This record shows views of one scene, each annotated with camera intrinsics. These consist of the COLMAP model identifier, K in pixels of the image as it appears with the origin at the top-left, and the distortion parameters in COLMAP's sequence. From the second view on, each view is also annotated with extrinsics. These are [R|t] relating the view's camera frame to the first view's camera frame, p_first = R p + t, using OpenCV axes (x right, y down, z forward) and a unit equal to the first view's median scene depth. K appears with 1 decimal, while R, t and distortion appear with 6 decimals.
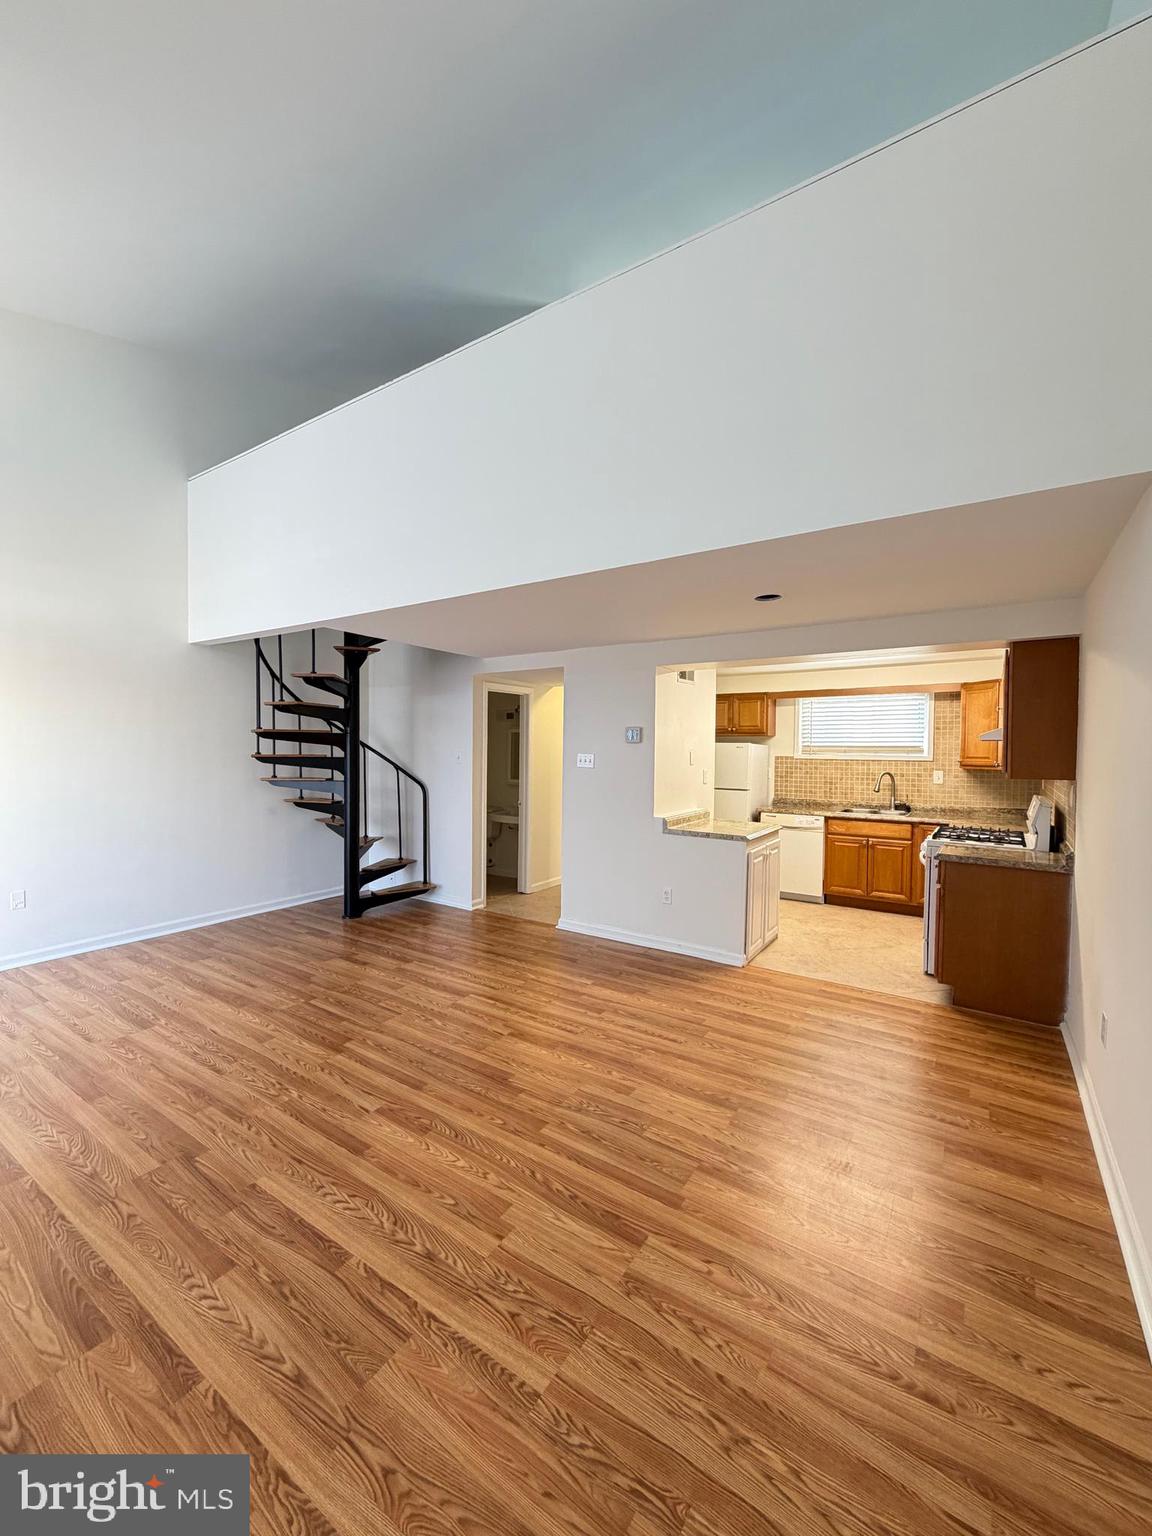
lens RADIAL K [[611.6, 0, 576.0], [0, 611.6, 768.0], [0, 0, 1]] dist [0.003507, 0.000248]
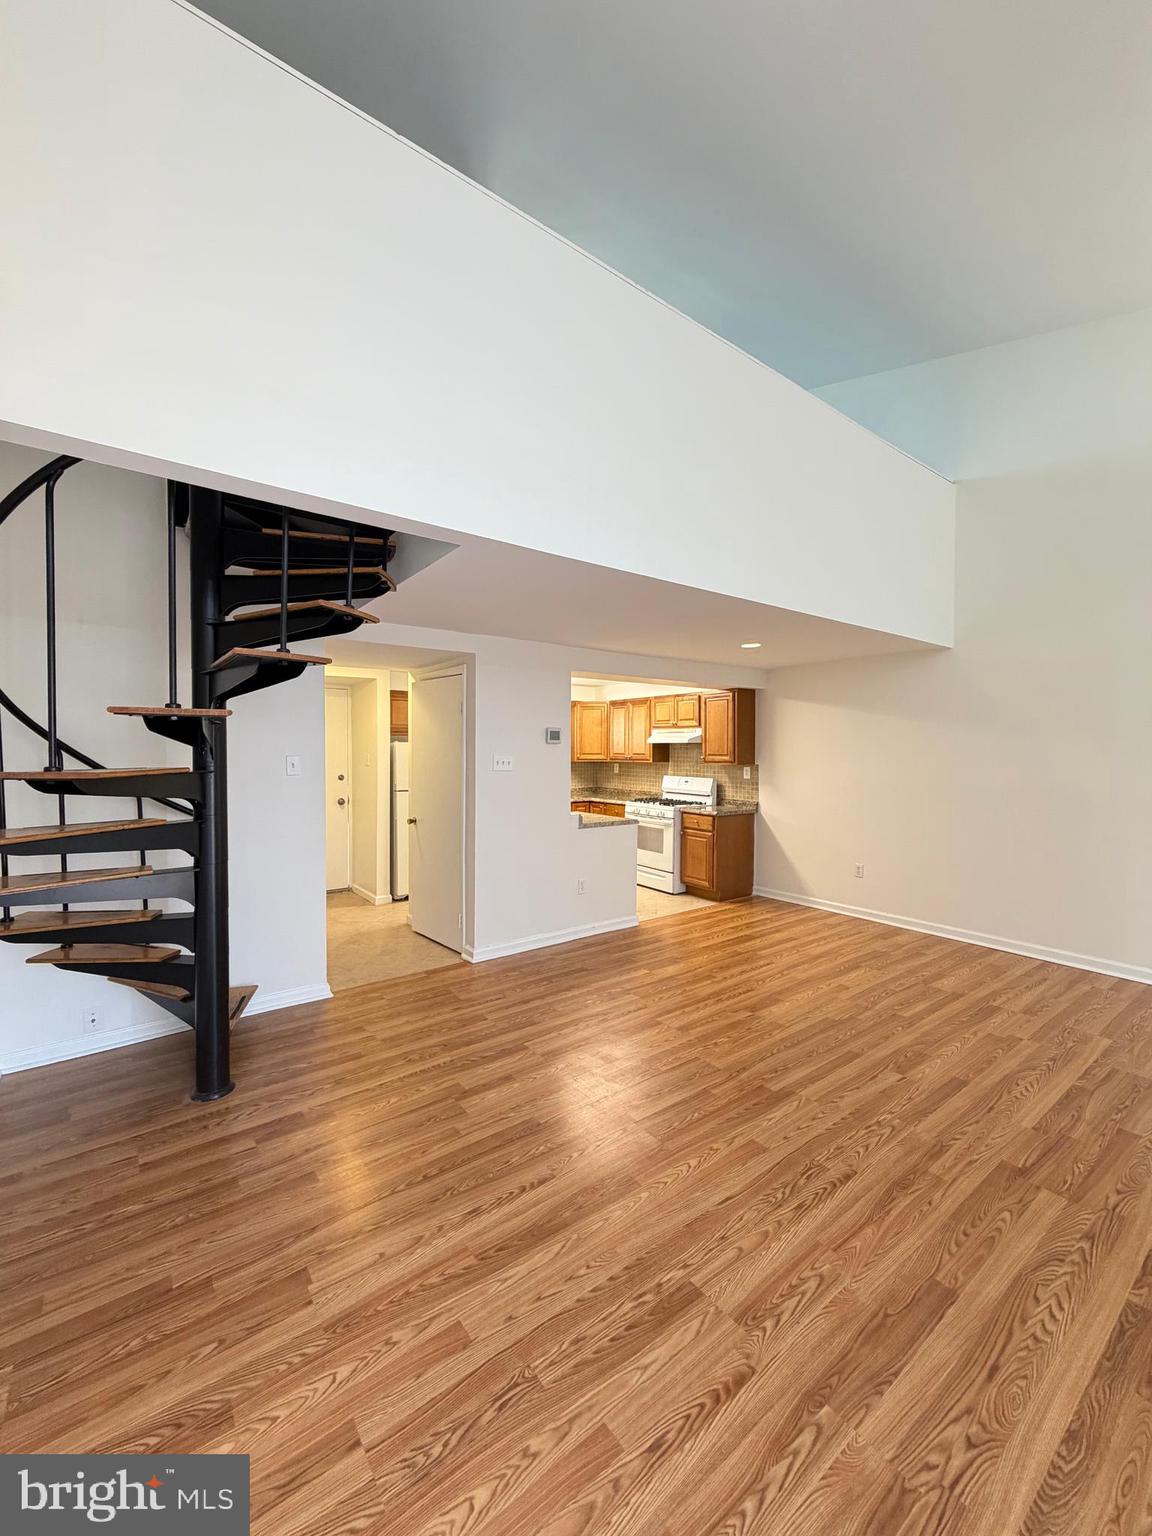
lens RADIAL K [[610.3, 0, 582.2], [0, 610.3, 773.7], [0, 0, 1]] dist [0.004704, 0.000629]
pose [[0.322540, -0.043565, 0.945553, -0.835372], [0.029612, 0.998916, 0.035922, -0.025866], [-0.946092, 0.016414, 0.323480, 0.636377]]
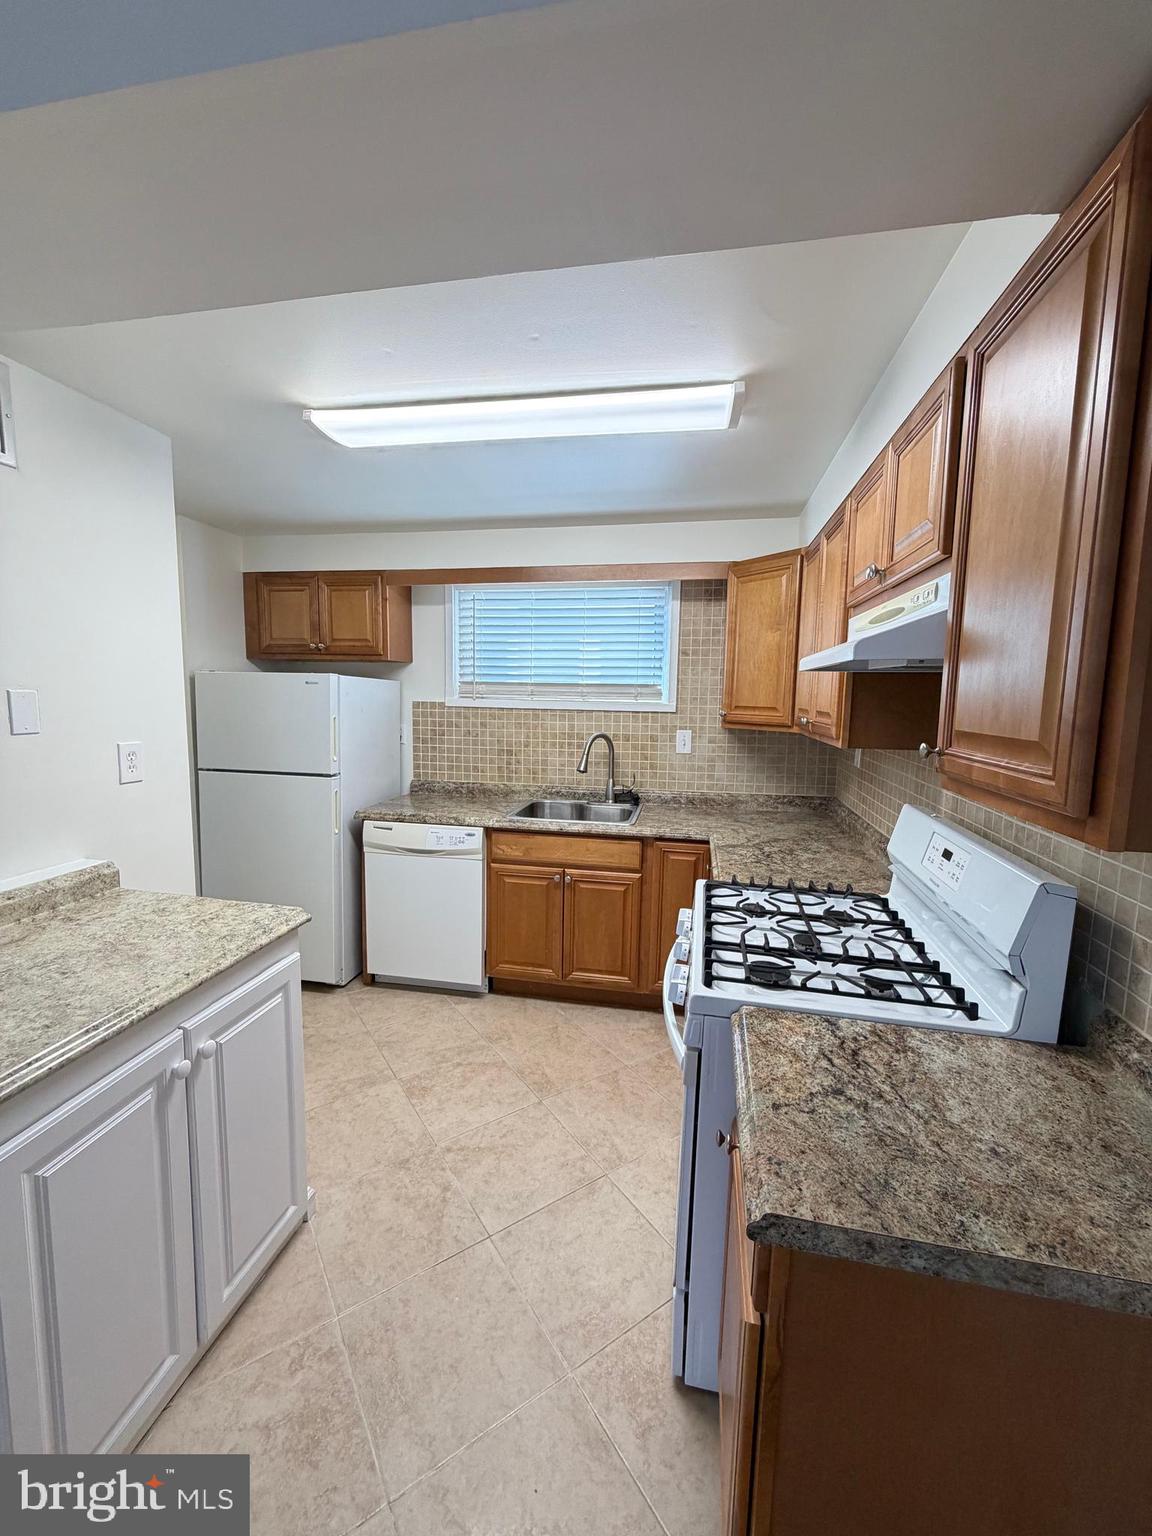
lens RADIAL K [[611.6, 0, 576.0], [0, 611.6, 768.0], [0, 0, 1]] dist [0.003507, 0.000248]
pose [[0.921274, -0.038411, 0.387013, 0.364689], [0.001563, 0.995468, 0.095080, -0.017969], [-0.388911, -0.086989, 0.917159, 0.672373]]
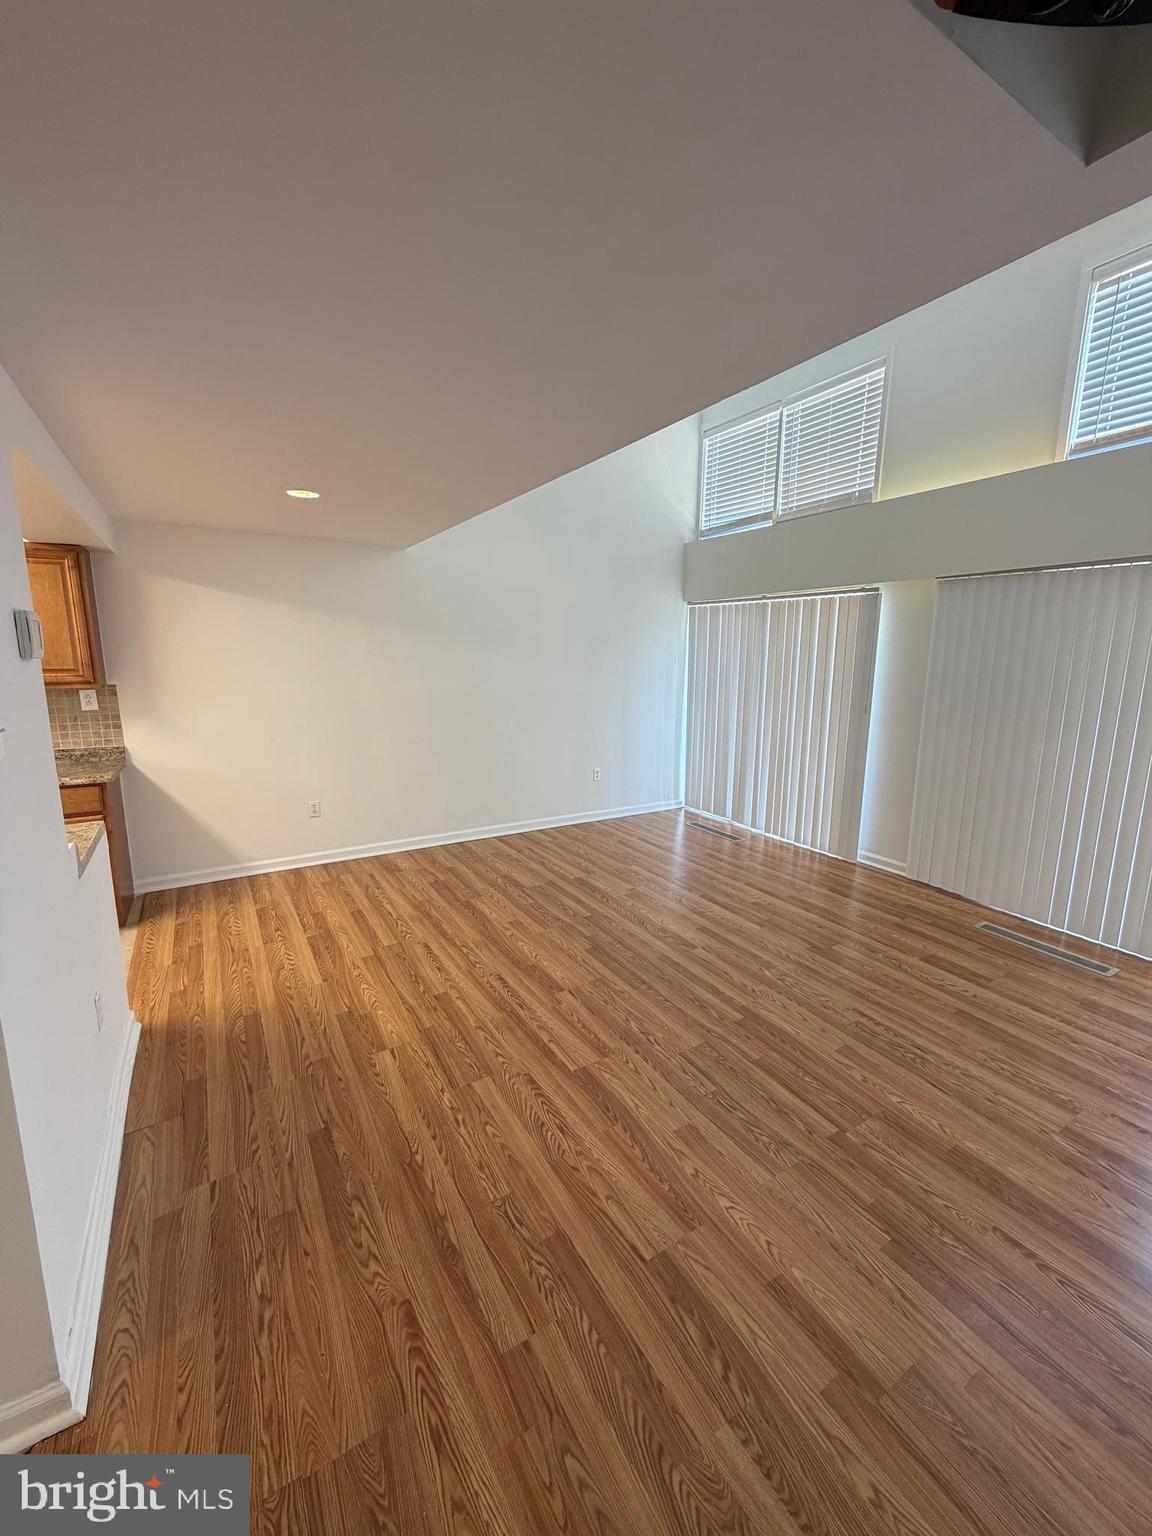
lens RADIAL K [[611.6, 0, 576.0], [0, 611.6, 768.0], [0, 0, 1]] dist [0.003507, 0.000248]
pose [[-0.906676, -0.094495, 0.411107, -0.320681], [-0.002043, 0.975558, 0.219731, -0.057412], [-0.421822, 0.198386, -0.884709, 1.183932]]
